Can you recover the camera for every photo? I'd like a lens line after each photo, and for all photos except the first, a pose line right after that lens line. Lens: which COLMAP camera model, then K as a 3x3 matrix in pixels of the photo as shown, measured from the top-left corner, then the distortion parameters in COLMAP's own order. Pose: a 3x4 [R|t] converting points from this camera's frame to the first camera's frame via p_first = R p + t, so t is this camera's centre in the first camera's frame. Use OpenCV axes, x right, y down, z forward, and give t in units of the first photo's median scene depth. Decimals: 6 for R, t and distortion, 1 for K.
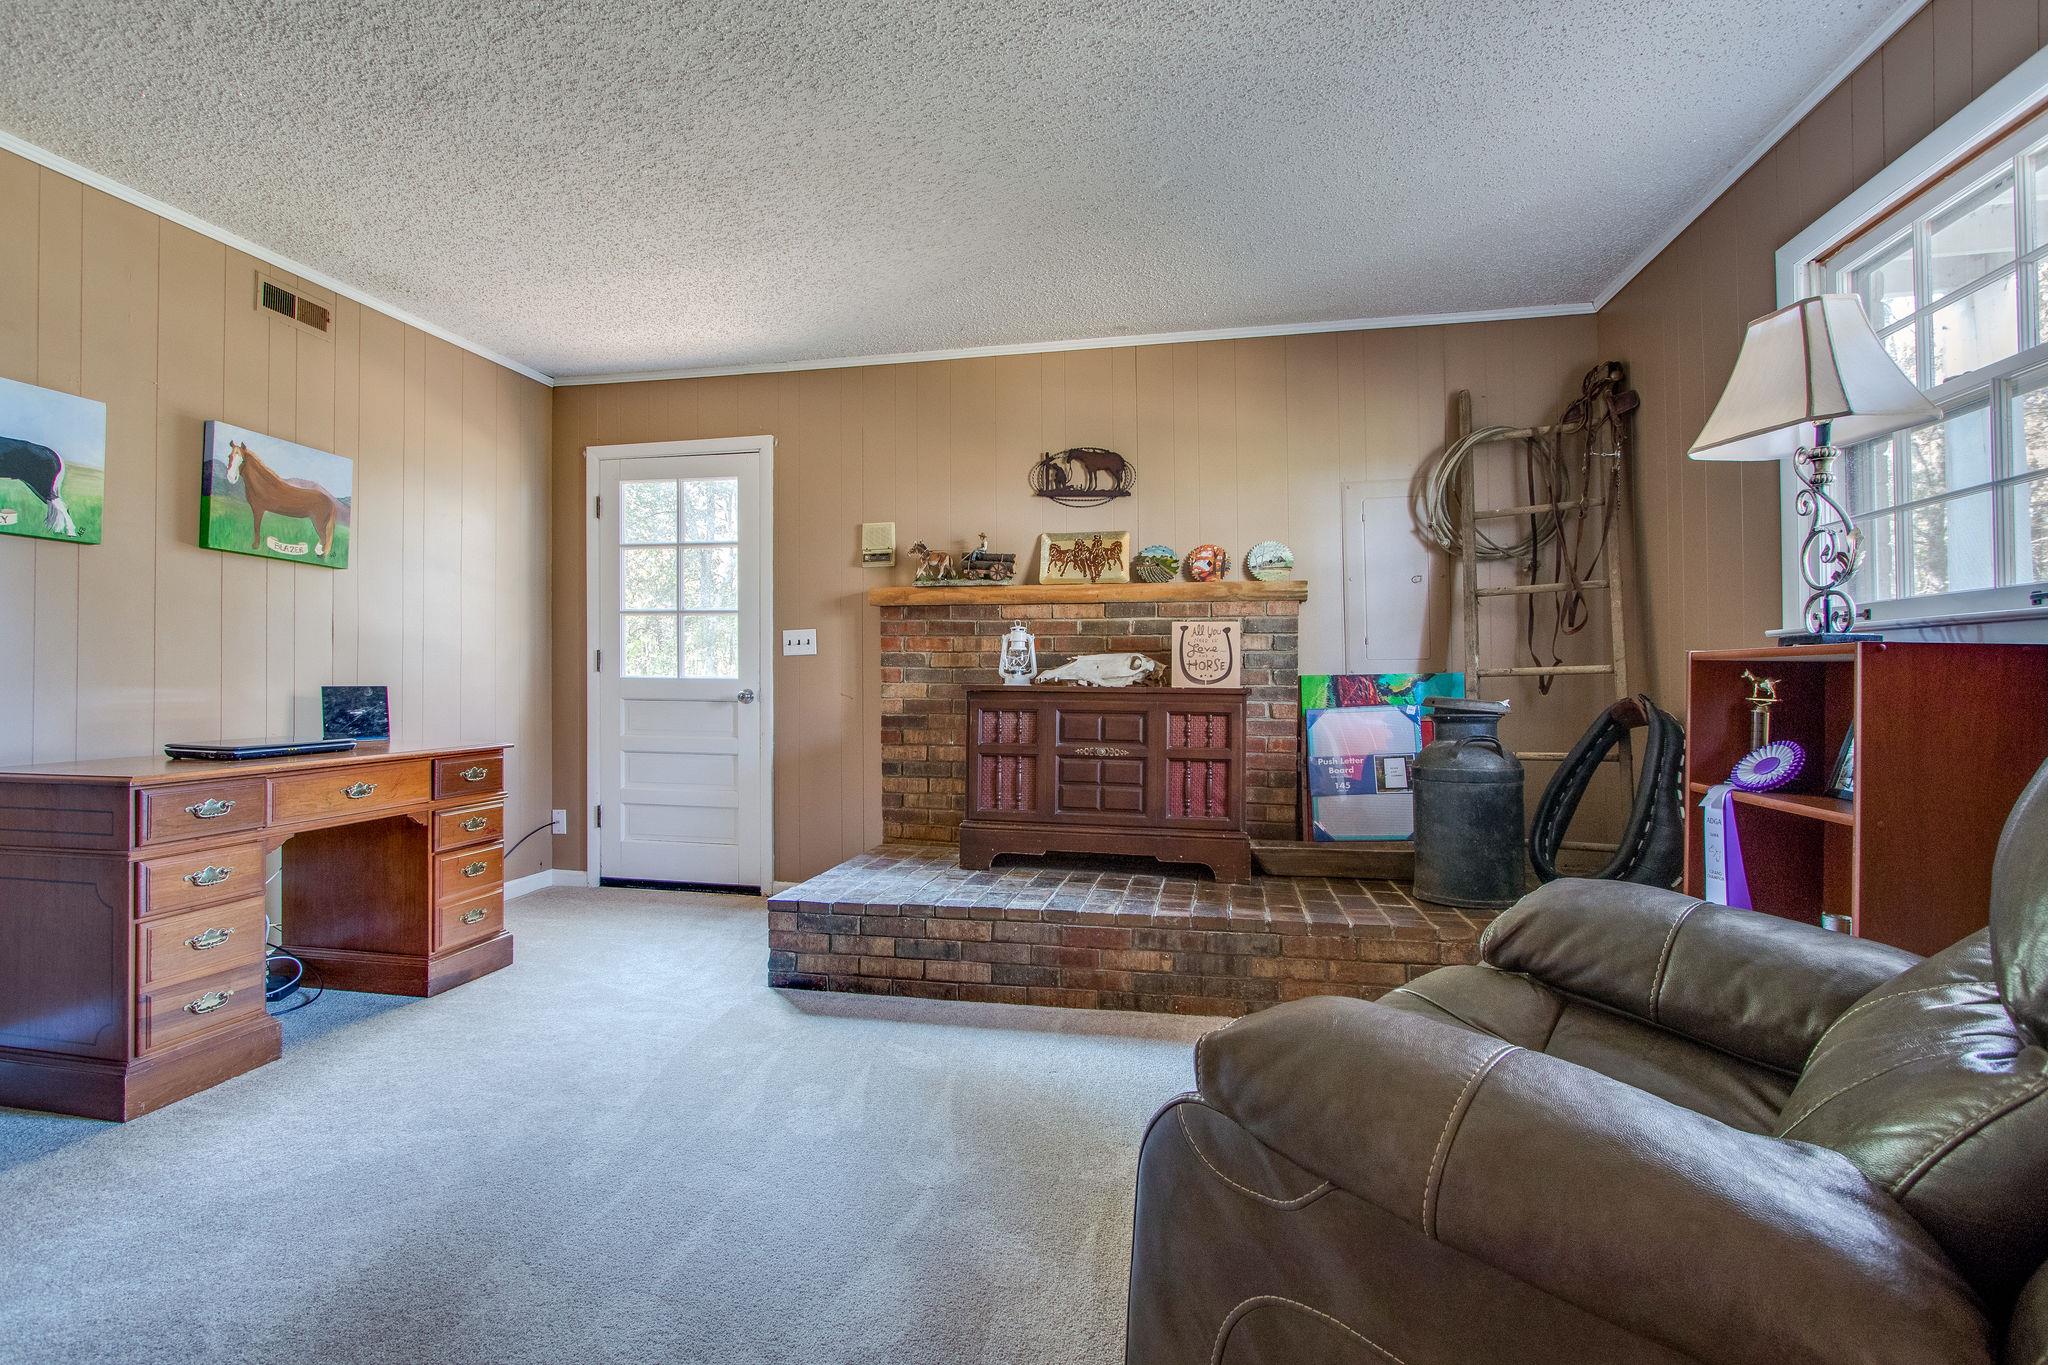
lens RADIAL K [[966.6, 0, 1016.7], [0, 966.6, 667.8], [0, 0, 1]] dist [-0.014424, 0.002020]
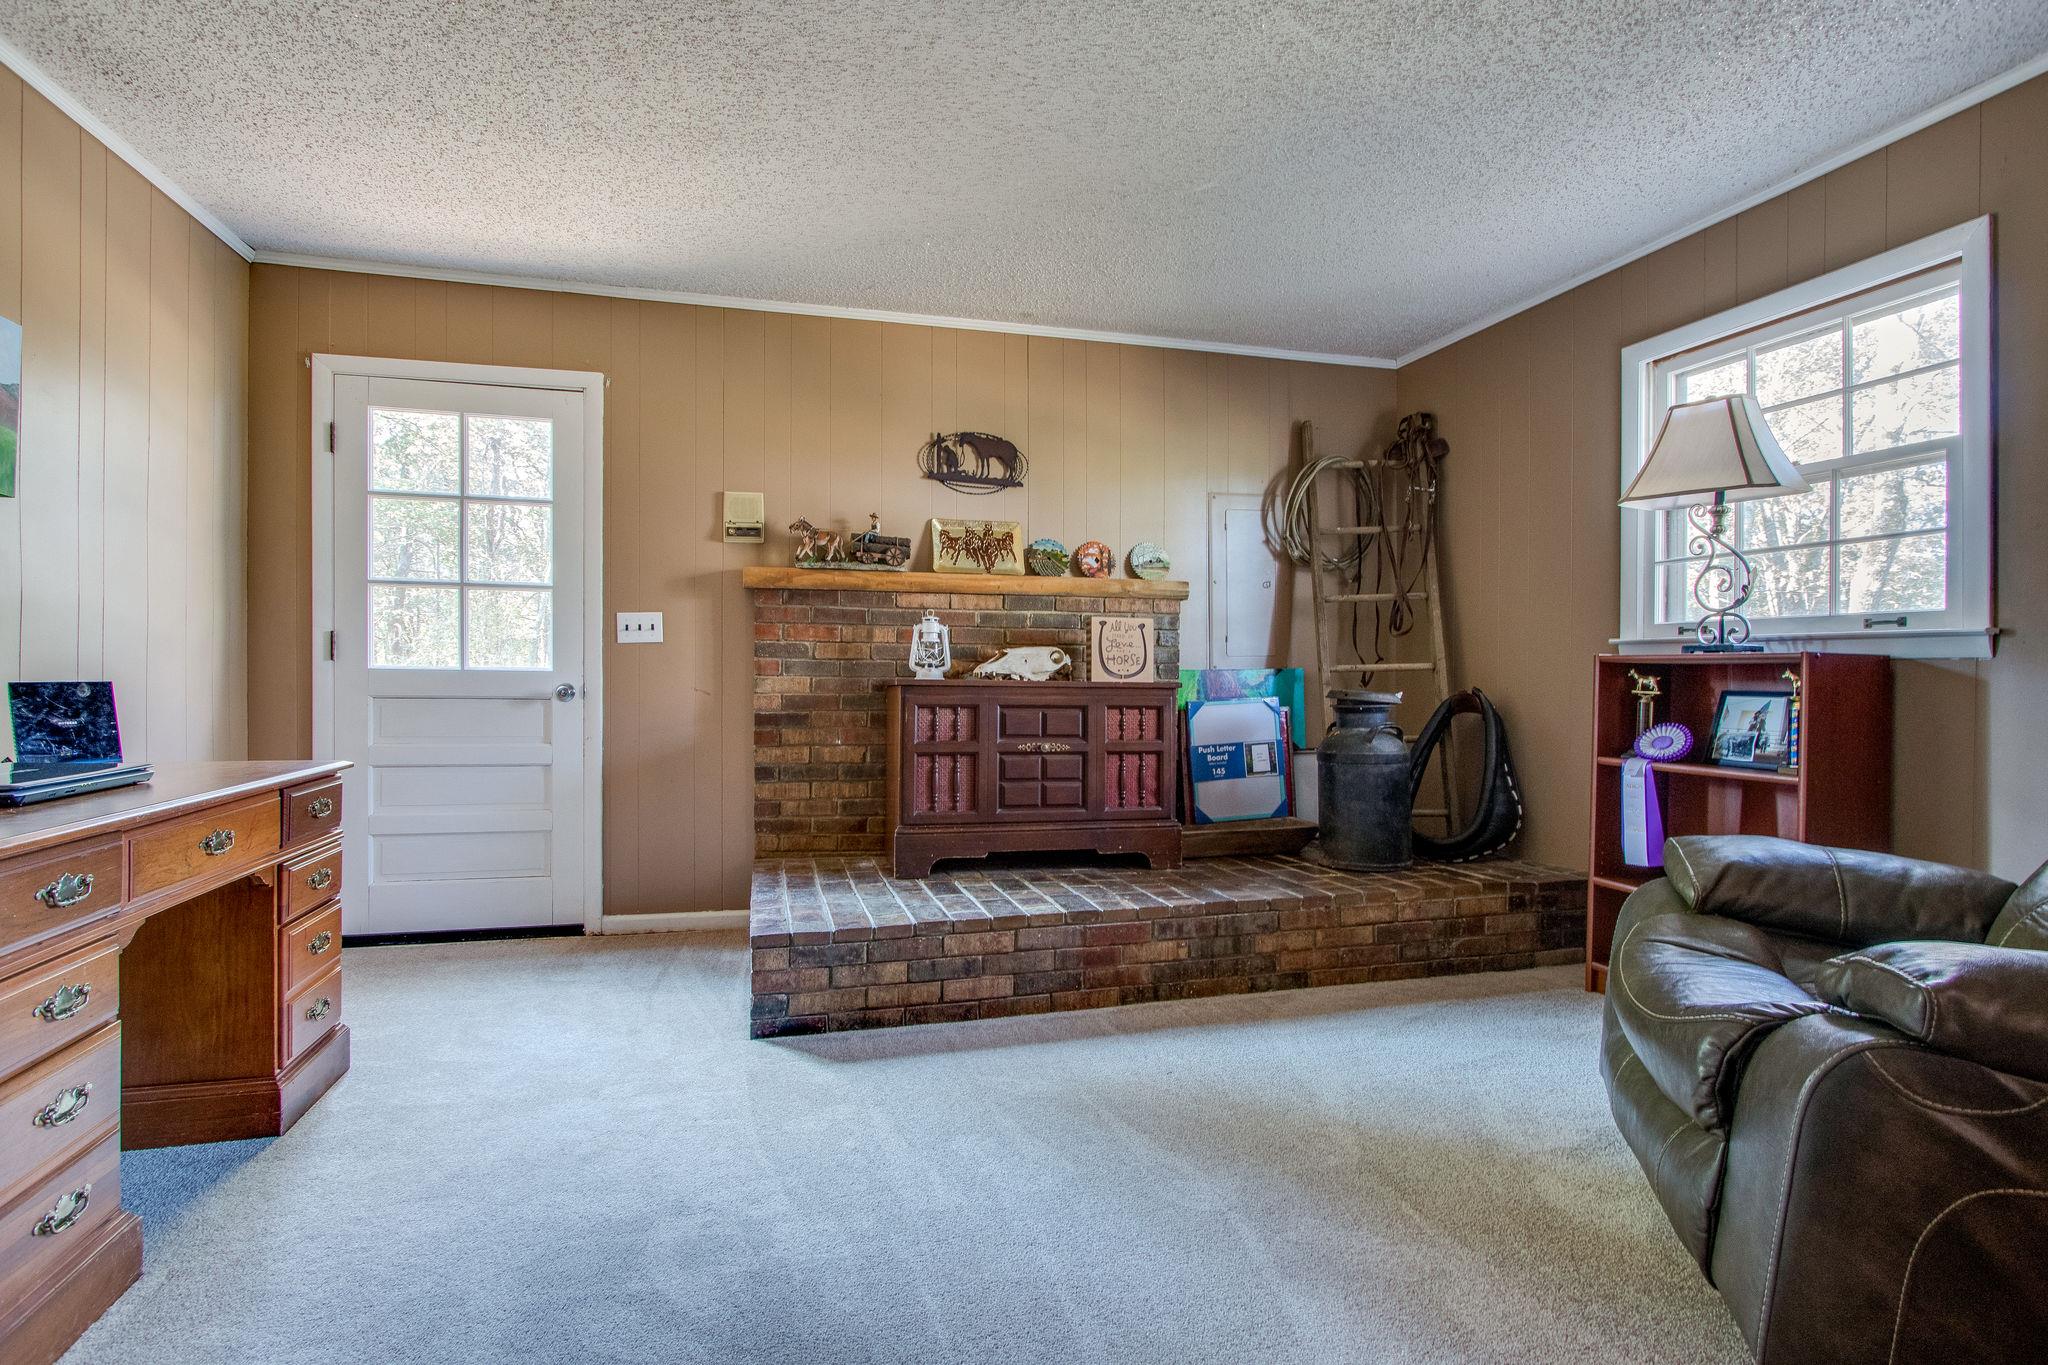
lens RADIAL K [[966.6, 0, 1019.1], [0, 966.6, 675.7], [0, 0, 1]] dist [-0.014424, 0.002020]
pose [[0.894759, 0.001558, 0.446547, -0.363708], [-0.009948, 0.999815, 0.016444, -0.001718], [-0.446438, -0.019156, 0.894609, 0.129059]]
